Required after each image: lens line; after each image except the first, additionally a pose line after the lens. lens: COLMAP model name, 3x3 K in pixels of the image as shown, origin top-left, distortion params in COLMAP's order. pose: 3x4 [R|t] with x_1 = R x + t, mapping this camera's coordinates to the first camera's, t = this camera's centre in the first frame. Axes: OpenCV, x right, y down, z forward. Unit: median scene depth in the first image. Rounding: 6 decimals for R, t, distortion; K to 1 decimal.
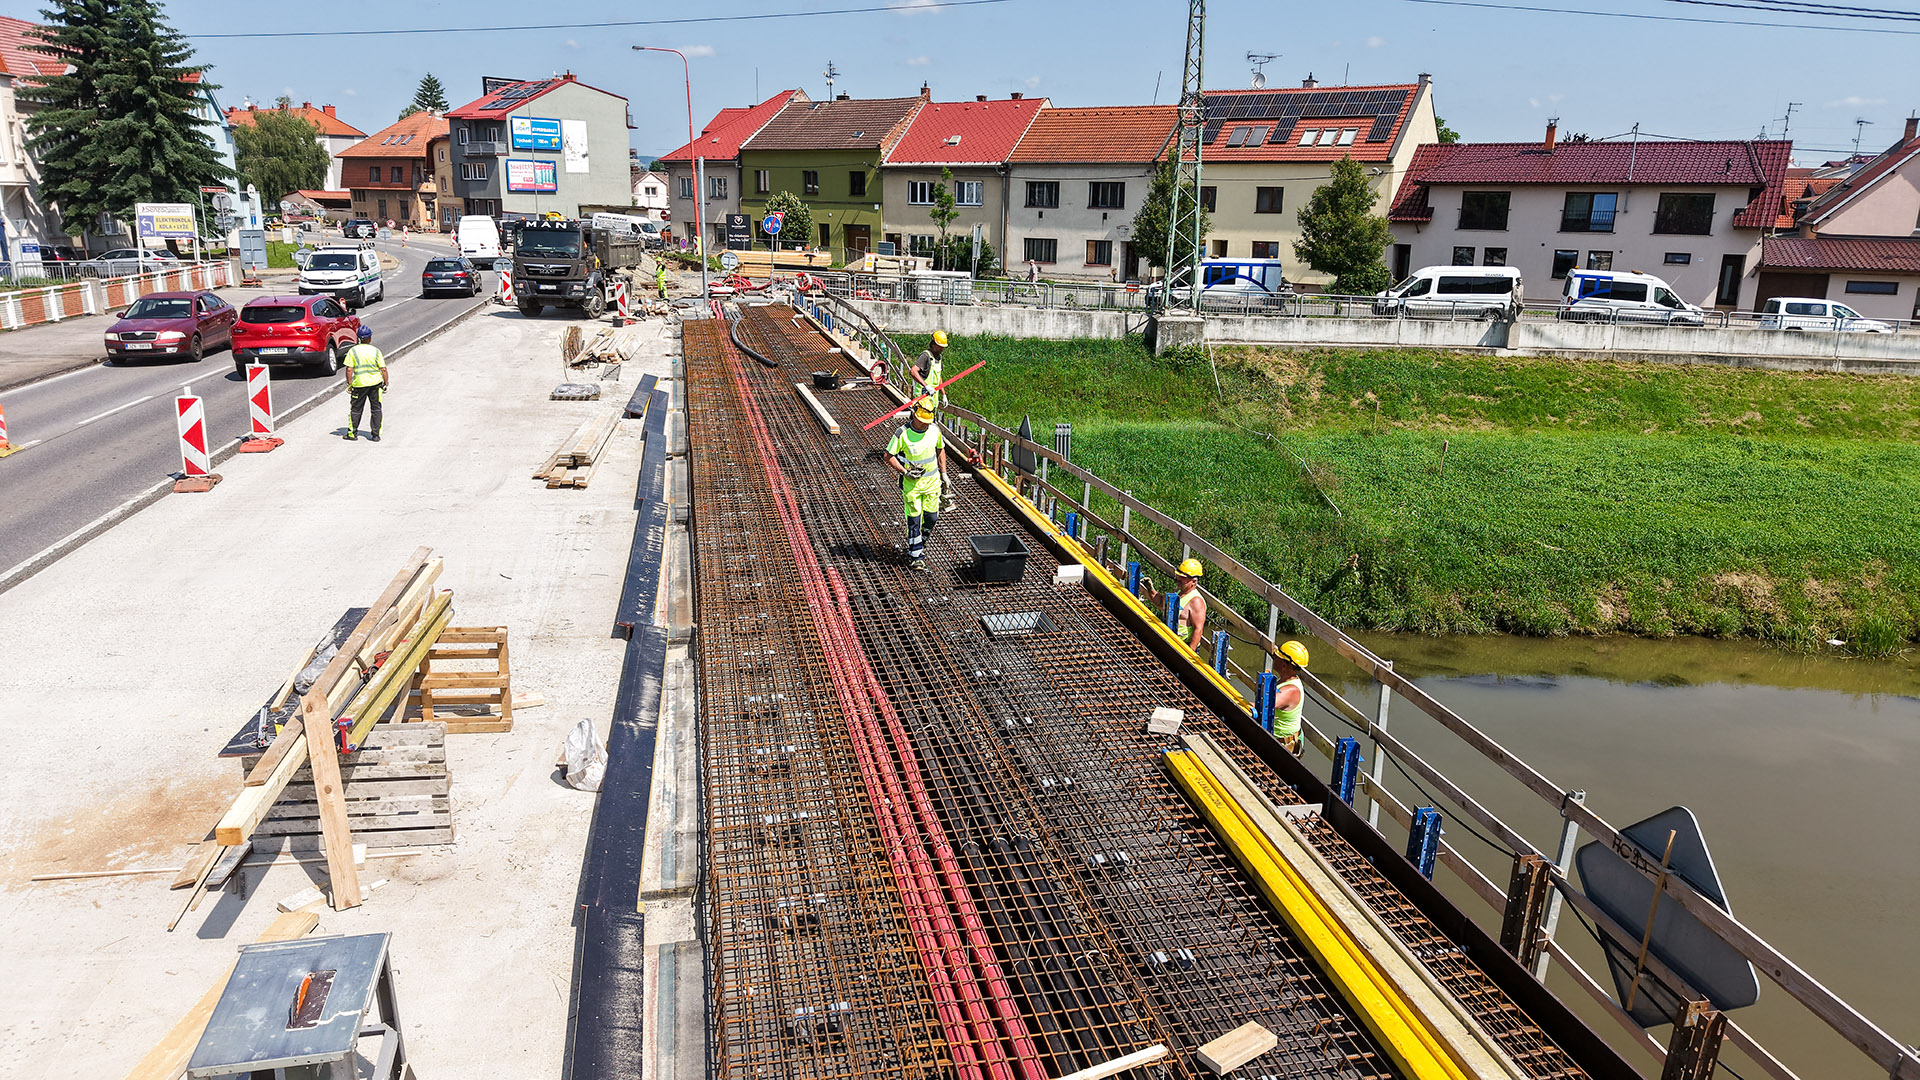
lens RADIAL K [[1261.8, 0, 970.1], [0, 1261.8, 545.0], [0, 0, 1]] dist [0.007776, -0.009669]
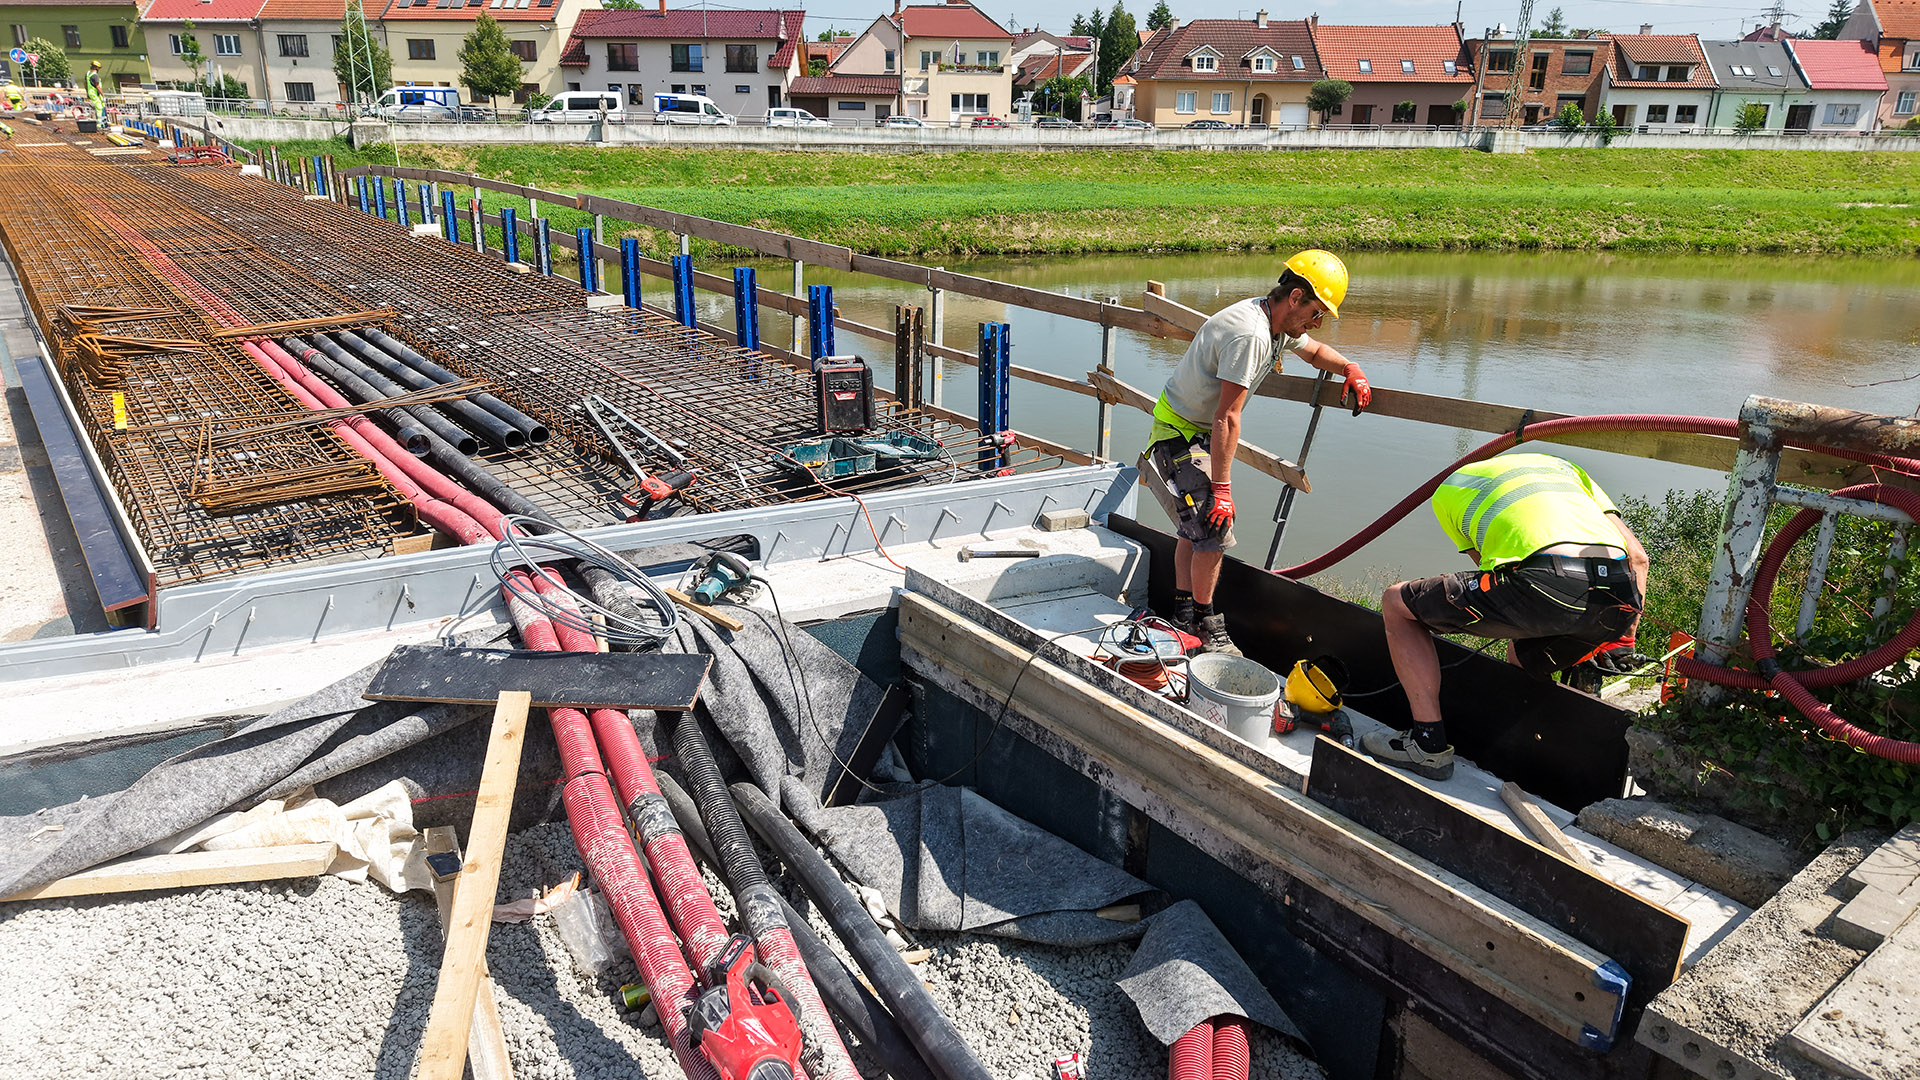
lens RADIAL K [[1261.8, 0, 965.4], [0, 1261.8, 549.0], [0, 0, 1]] dist [0.007776, -0.009669]
pose [[0.905104, -0.146802, 0.399043, 0.132579], [0.111778, 0.987648, 0.109810, 0.217898], [-0.410234, -0.054785, 0.910333, -0.626203]]
